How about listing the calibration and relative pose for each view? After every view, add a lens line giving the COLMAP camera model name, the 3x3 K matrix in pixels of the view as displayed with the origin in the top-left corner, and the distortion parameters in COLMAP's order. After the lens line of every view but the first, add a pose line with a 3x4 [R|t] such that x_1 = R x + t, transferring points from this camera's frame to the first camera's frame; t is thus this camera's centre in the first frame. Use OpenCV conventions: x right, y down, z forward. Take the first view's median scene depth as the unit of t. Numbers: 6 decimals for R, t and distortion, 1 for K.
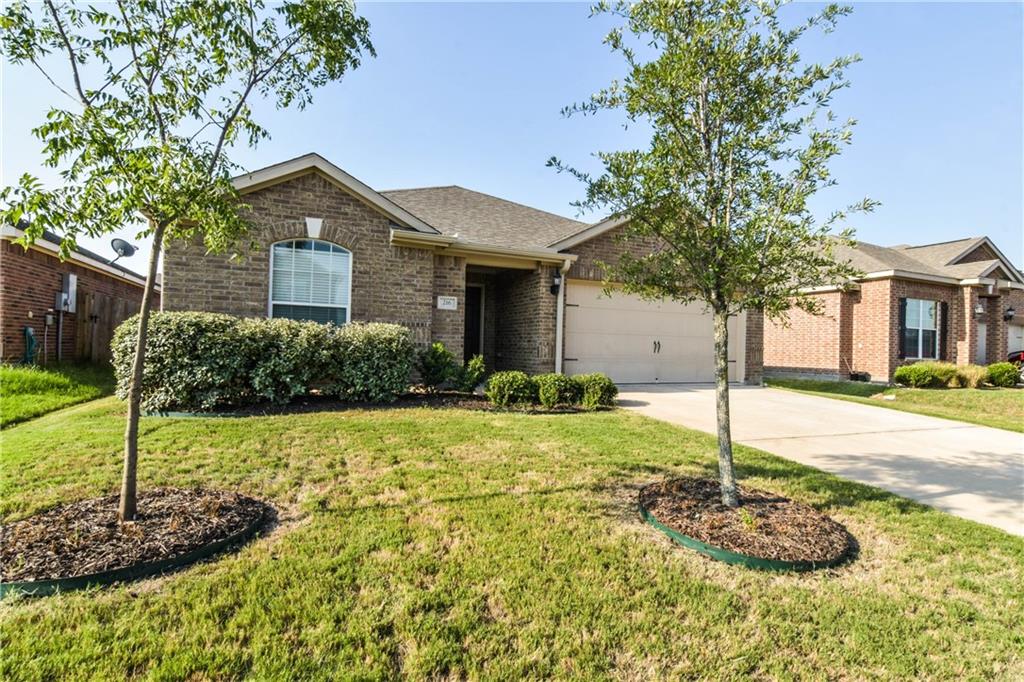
lens RADIAL K [[500.0, 0, 509.9], [0, 500.0, 344.0], [0, 0, 1]] dist [-0.010626, 0.006505]
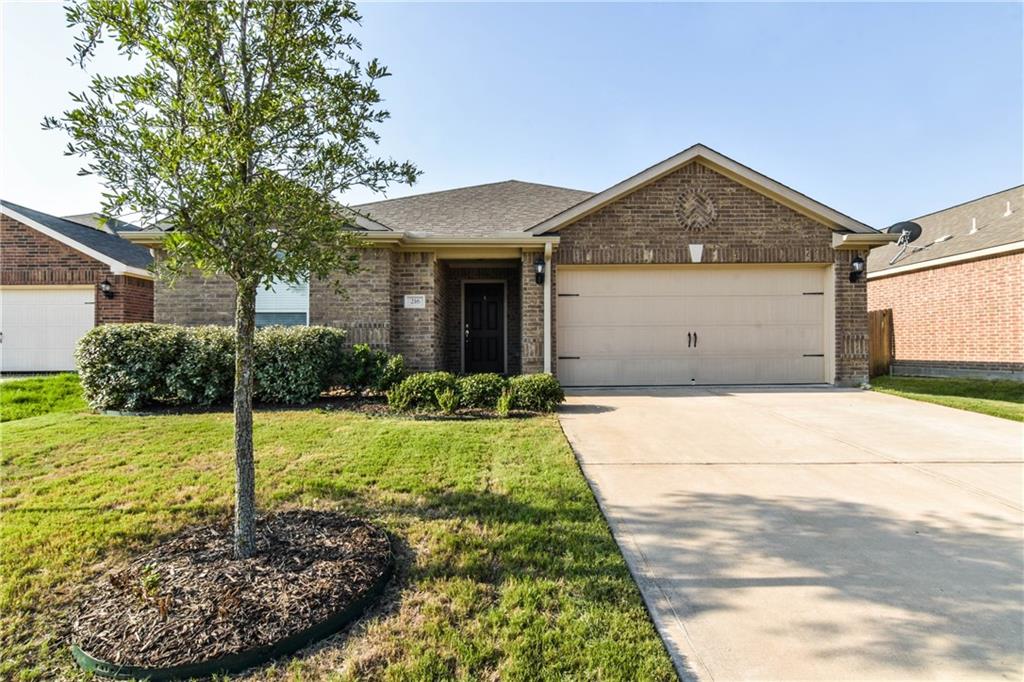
lens RADIAL K [[500.0, 0, 515.5], [0, 500.0, 339.6], [0, 0, 1]] dist [-0.010626, 0.006505]
pose [[0.925611, -0.036980, -0.376665, 0.409146], [0.031277, 0.999285, -0.021247, 0.017029], [0.377182, 0.007886, 0.926106, 0.185896]]
